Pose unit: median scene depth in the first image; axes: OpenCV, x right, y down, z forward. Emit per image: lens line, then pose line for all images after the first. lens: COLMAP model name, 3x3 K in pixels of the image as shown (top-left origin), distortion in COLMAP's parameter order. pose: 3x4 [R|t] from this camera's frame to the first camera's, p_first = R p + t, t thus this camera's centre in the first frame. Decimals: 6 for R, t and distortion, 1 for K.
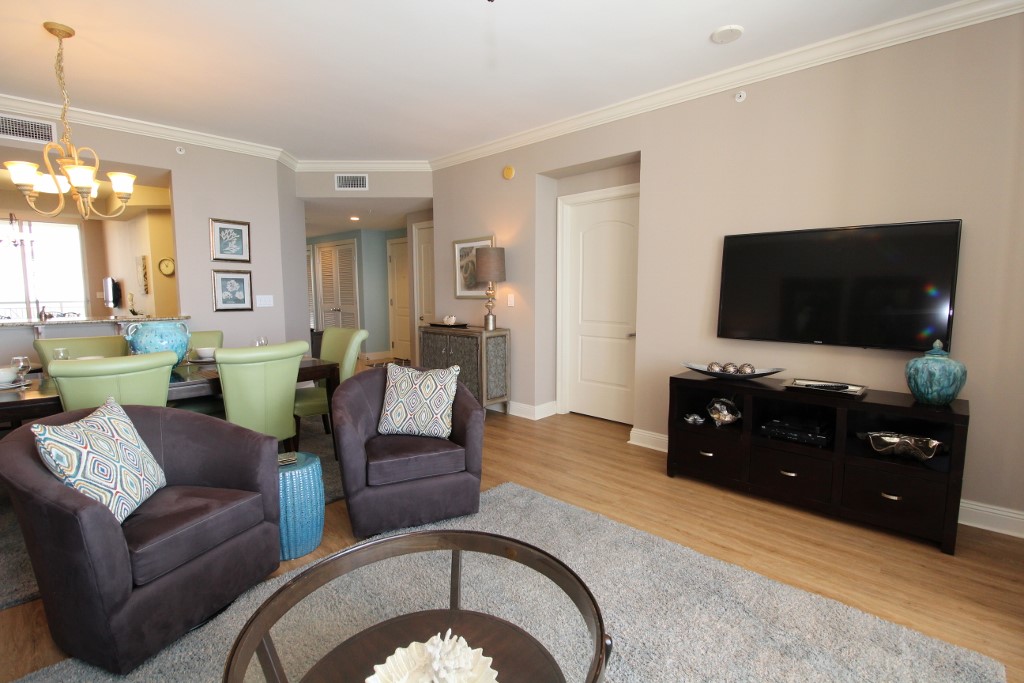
lens RADIAL K [[489.0, 0, 512.0], [0, 489.0, 341.5], [0, 0, 1]] dist [-0.005115, -0.001036]
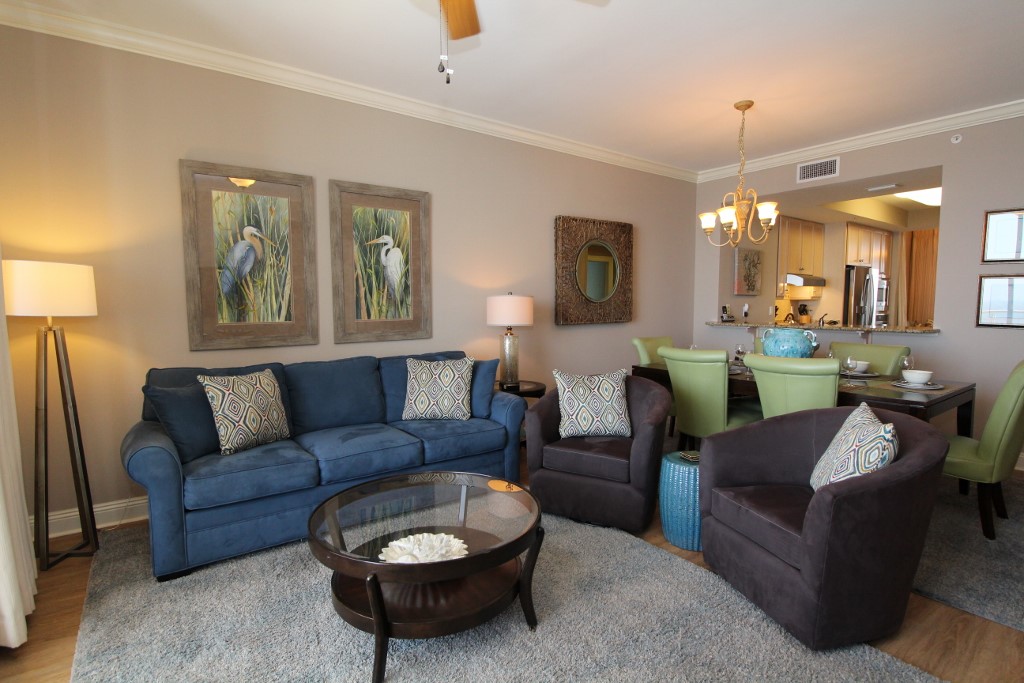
lens RADIAL K [[520.8, 0, 512.0], [0, 520.8, 341.5], [0, 0, 1]] dist [0.001946, -0.000067]
pose [[-0.154367, 0.080032, -0.984767, 0.502900], [-0.105536, 0.989676, 0.096975, -0.055135], [0.982361, 0.118898, -0.144327, 0.519755]]
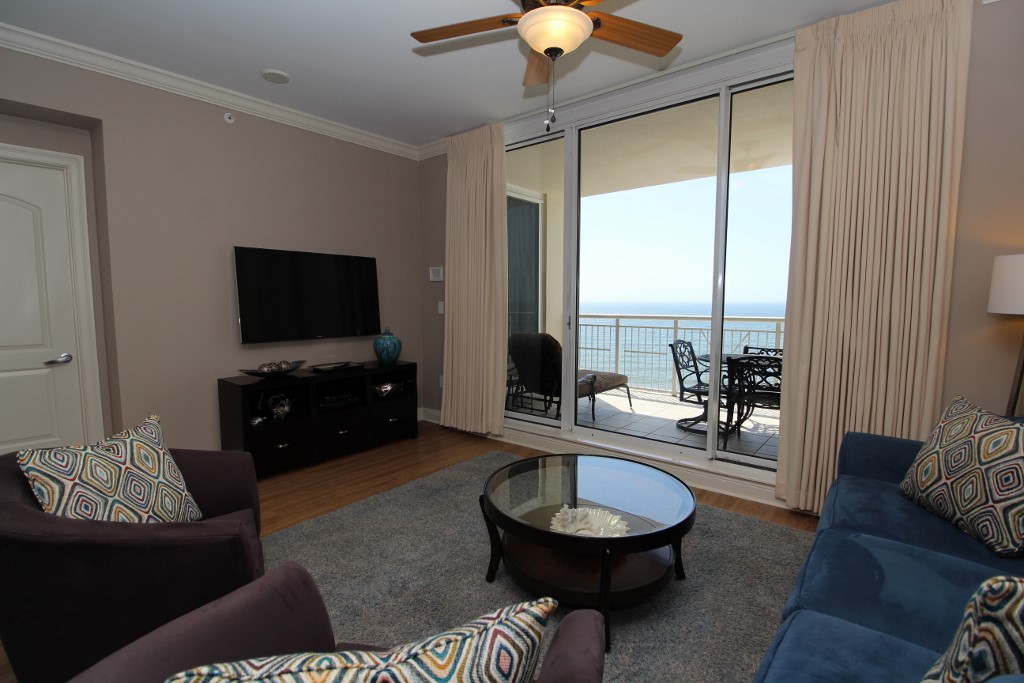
lens RADIAL K [[489.0, 0, 512.0], [0, 489.0, 341.5], [0, 0, 1]] dist [-0.005115, -0.001036]
pose [[-0.107570, -0.076726, 0.991232, -0.661689], [0.107679, 0.990254, 0.088335, -0.039751], [-0.988349, 0.116237, -0.098260, 0.515171]]
